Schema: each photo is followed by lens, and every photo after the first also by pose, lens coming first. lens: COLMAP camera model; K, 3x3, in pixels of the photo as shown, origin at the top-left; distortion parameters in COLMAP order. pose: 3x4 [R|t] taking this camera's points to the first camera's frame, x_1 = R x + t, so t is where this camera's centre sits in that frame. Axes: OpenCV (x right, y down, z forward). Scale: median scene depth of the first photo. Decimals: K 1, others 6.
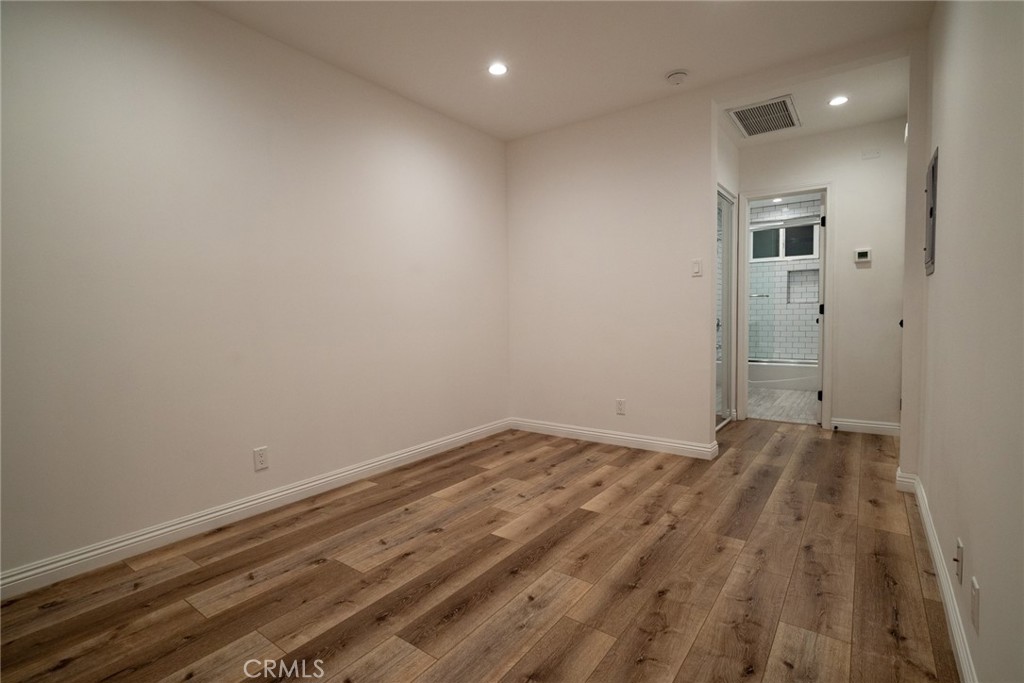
lens RADIAL K [[470.1, 0, 517.5], [0, 470.1, 345.1], [0, 0, 1]] dist [-0.003798, 0.000508]
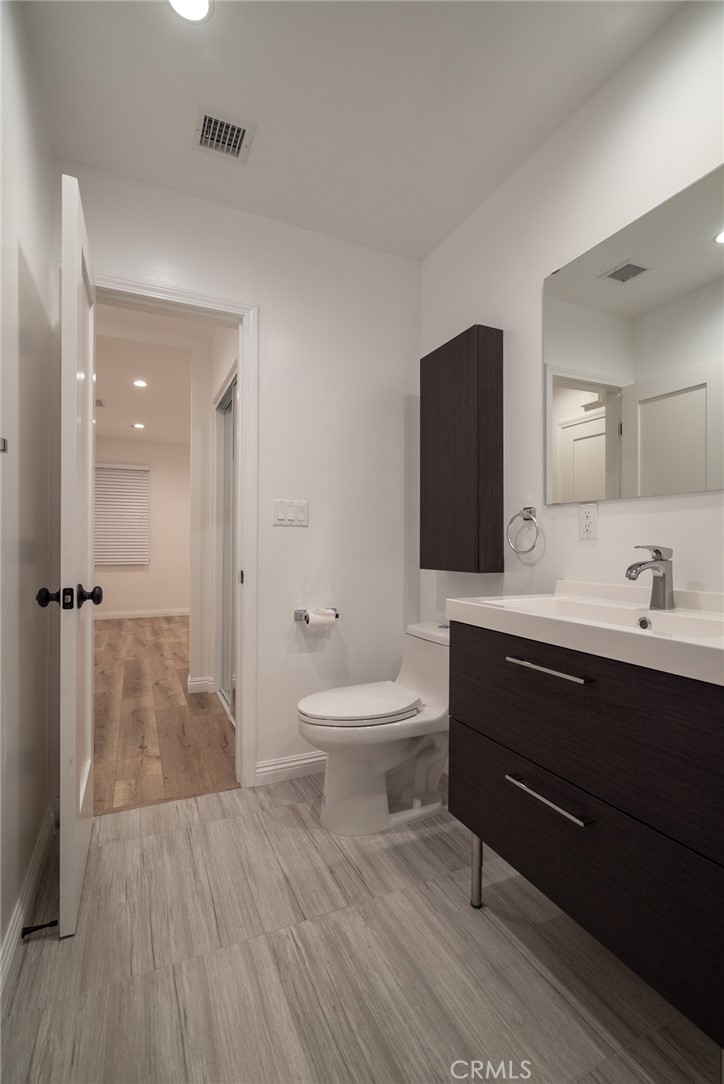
lens RADIAL K [[497.6, 0, 363.7], [0, 497.6, 544.1], [0, 0, 1]] dist [-0.003798, 0.000508]
pose [[-0.480062, 0.019881, -0.877009, 1.566233], [-0.050027, 0.997496, 0.049996, -0.206216], [0.875807, 0.067875, -0.477866, 2.427898]]
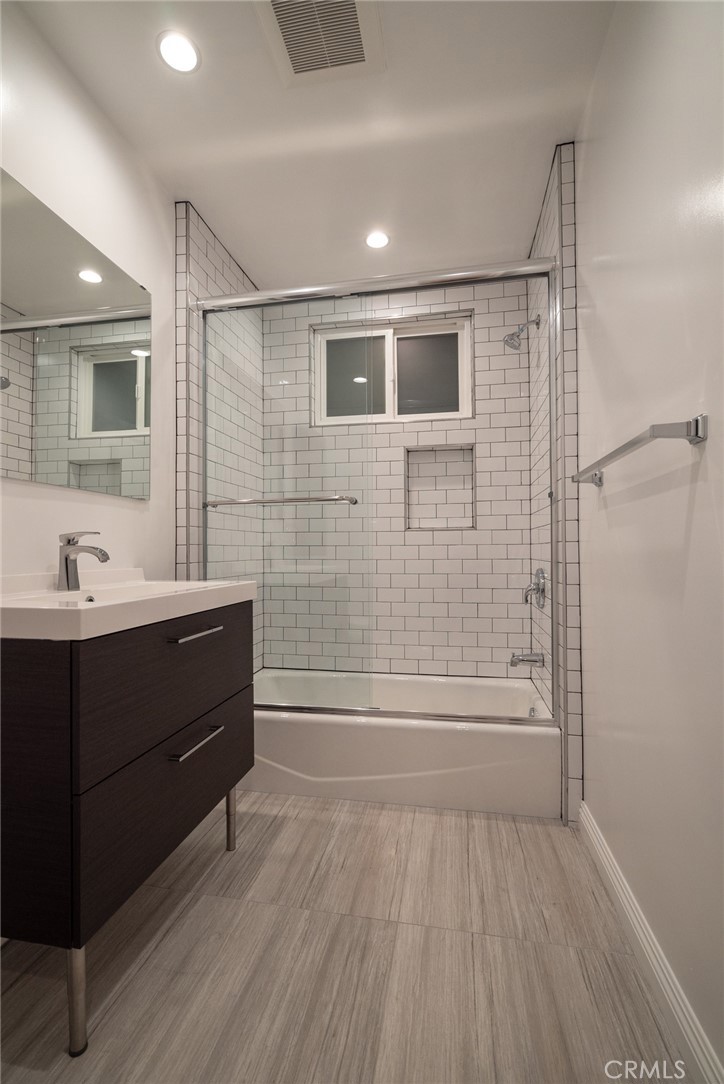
lens RADIAL K [[497.6, 0, 360.8], [0, 497.6, 535.1], [0, 0, 1]] dist [-0.003798, 0.000508]
pose [[0.899451, 0.029736, 0.436008, 0.986207], [0.013164, 0.995386, -0.095042, -0.126231], [-0.436823, 0.091225, 0.894910, 1.765649]]
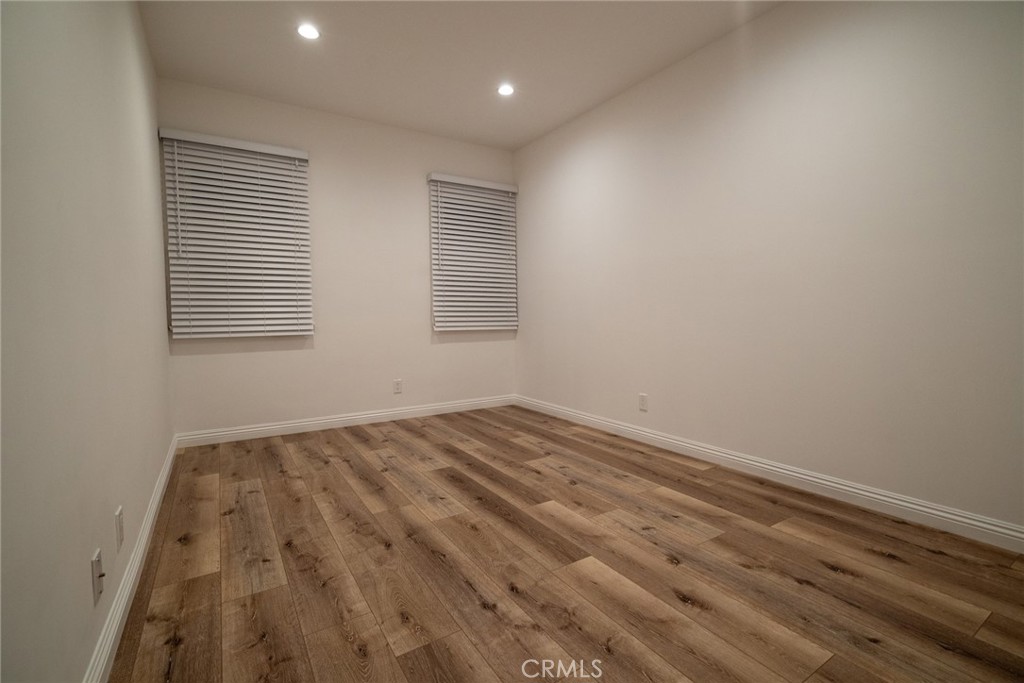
lens RADIAL K [[470.1, 0, 508.0], [0, 470.1, 342.0], [0, 0, 1]] dist [-0.003798, 0.000508]
pose [[-0.370626, 0.074750, -0.925769, 0.802891], [-0.045012, 0.994139, 0.098291, -0.038196], [0.927691, 0.078100, -0.365090, 1.106456]]
